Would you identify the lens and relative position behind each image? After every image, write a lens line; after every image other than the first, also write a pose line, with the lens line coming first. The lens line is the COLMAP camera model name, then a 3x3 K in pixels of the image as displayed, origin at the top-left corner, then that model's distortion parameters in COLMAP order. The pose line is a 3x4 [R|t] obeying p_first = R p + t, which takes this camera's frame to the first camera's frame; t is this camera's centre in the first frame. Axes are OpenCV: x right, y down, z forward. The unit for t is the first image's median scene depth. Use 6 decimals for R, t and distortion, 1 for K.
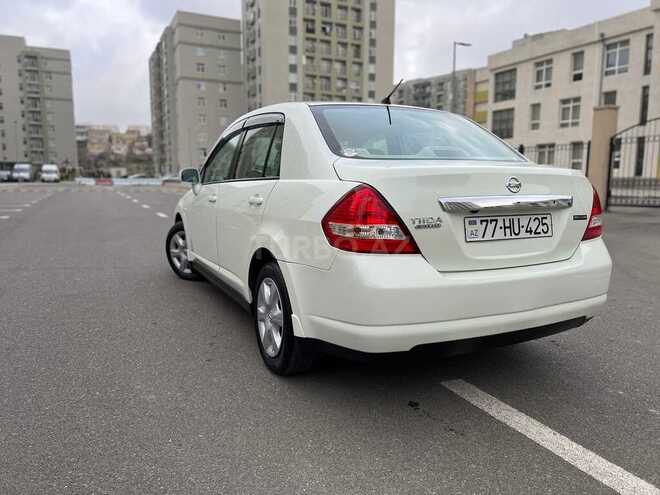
lens RADIAL K [[500.1, 0, 332.7], [0, 500.1, 247.2], [0, 0, 1]] dist [0.057392, -0.061422]
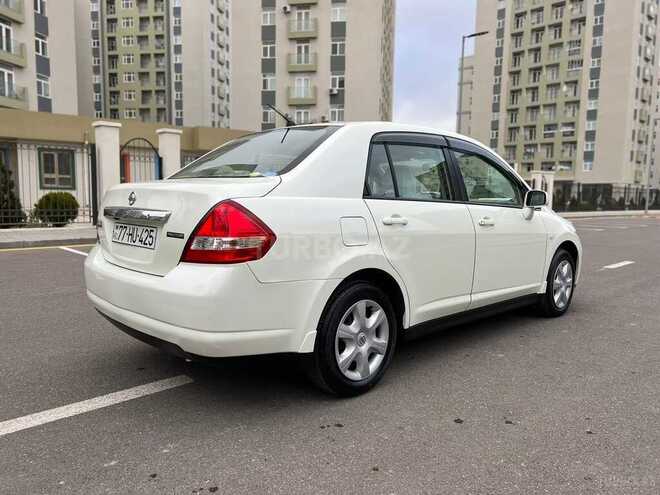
lens RADIAL K [[500.1, 0, 328.7], [0, 500.1, 247.7], [0, 0, 1]] dist [0.057392, -0.061422]
pose [[0.290194, 0.093292, -0.952410, 1.311835], [-0.144637, 0.988080, 0.052716, -0.112919], [0.945974, 0.122455, 0.300228, 0.896655]]
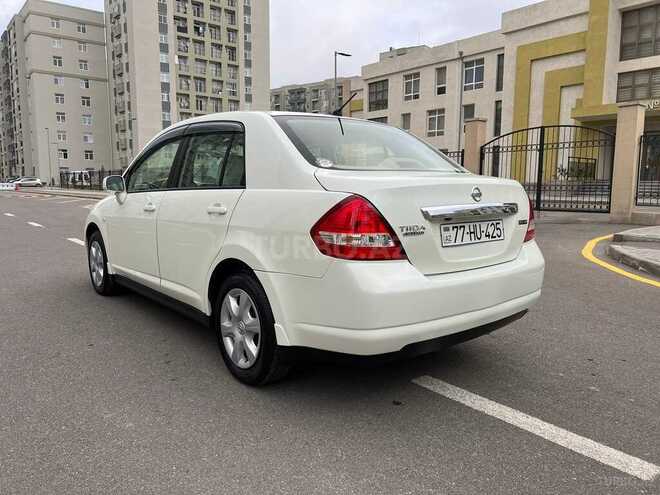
lens RADIAL K [[500.1, 0, 329.0], [0, 500.1, 245.8], [0, 0, 1]] dist [0.057392, -0.061422]
pose [[0.972567, -0.029637, 0.230727, -0.172795], [0.032078, 0.999462, -0.006832, -0.010980], [-0.230400, 0.014046, 0.972995, 0.006627]]
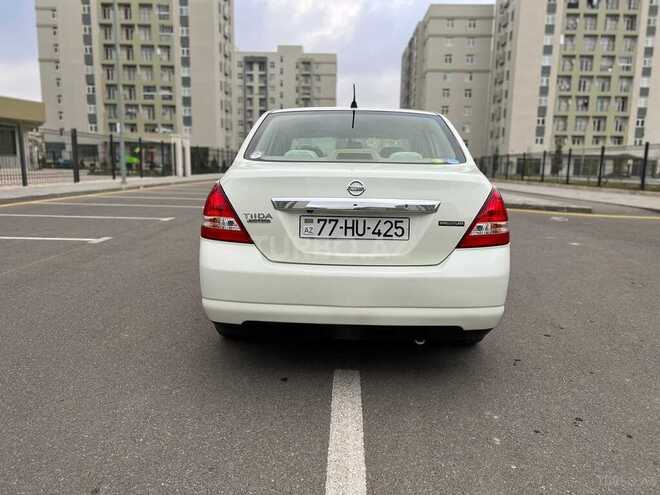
lens RADIAL K [[500.1, 0, 330.4], [0, 500.1, 247.2], [0, 0, 1]] dist [0.057392, -0.061422]
pose [[0.884667, 0.085539, -0.458310, 0.657089], [-0.077240, 0.996331, 0.036859, -0.028320], [0.459781, 0.002792, 0.888028, 0.041788]]
